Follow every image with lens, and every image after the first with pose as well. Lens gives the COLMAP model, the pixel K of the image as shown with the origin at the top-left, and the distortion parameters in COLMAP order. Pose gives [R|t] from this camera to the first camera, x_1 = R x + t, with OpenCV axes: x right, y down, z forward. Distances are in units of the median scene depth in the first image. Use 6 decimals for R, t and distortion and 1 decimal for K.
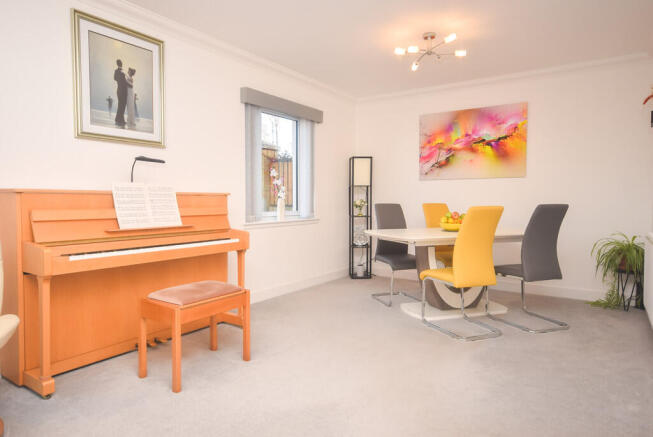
lens RADIAL K [[410.7, 0, 326.5], [0, 410.7, 218.5], [0, 0, 1]] dist [0.007044, 0.001890]
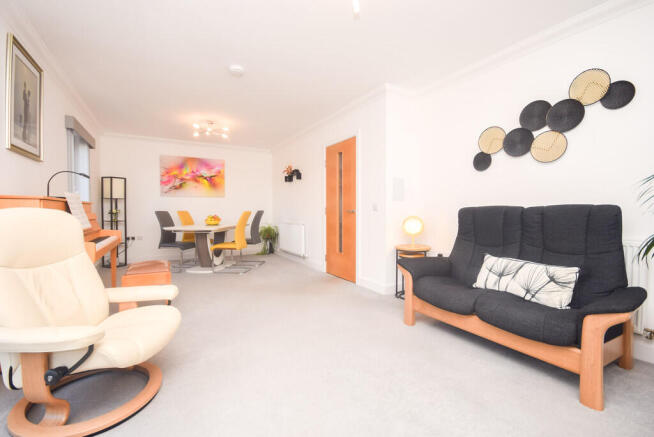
lens RADIAL K [[288.9, 0, 323.9], [0, 288.9, 217.8], [0, 0, 1]] dist [-0.012545, -0.000204]
pose [[0.444962, -0.021986, 0.895280, -0.626532], [0.041003, 0.999150, 0.004158, 0.011346], [-0.894610, 0.034859, 0.445485, -0.045065]]
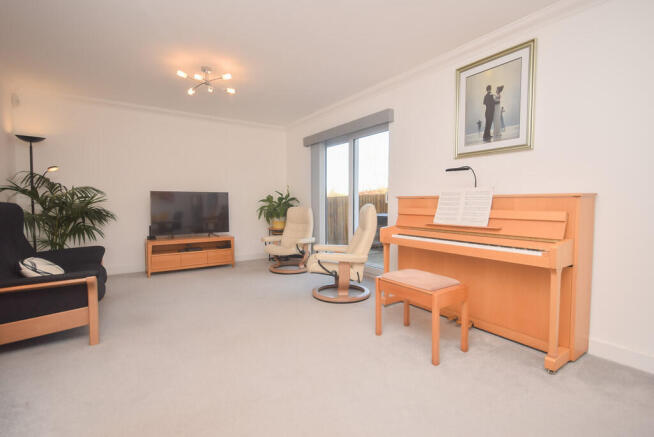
lens RADIAL K [[306.0, 0, 327.0], [0, 306.0, 218.5], [0, 0, 1]] dist [-0.001426, -0.000220]
pose [[-0.363496, 0.047255, -0.930397, 0.384051], [-0.041557, 0.996896, 0.066868, -0.028920], [0.930669, 0.062970, -0.360404, 0.676124]]
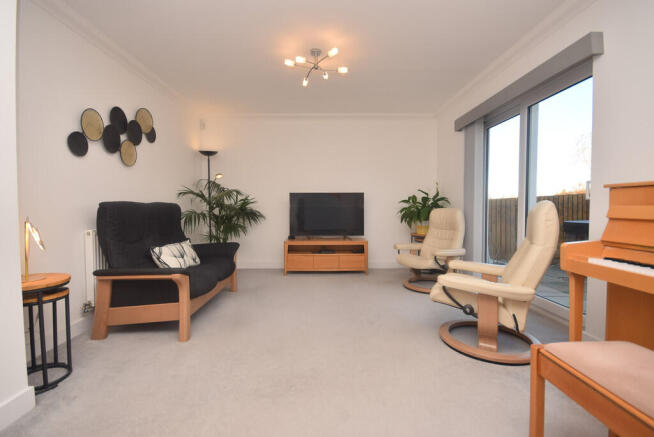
lens RADIAL K [[288.9, 0, 323.9], [0, 288.9, 217.8], [0, 0, 1]] dist [-0.012545, -0.000204]
pose [[-0.824630, 0.020512, -0.565301, 0.105315], [-0.023498, 0.997238, 0.070461, -0.013699], [0.565184, 0.071388, -0.821870, 0.657740]]
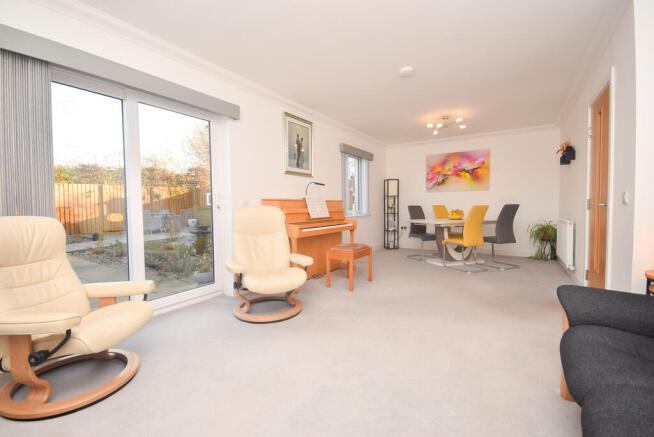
lens RADIAL K [[288.9, 0, 323.9], [0, 288.9, 217.8], [0, 0, 1]] dist [-0.012545, -0.000204]
pose [[0.999901, -0.010238, 0.009688, -0.293878], [0.010281, 0.999938, -0.004345, 0.021204], [-0.009643, 0.004445, 0.999944, -0.296023]]
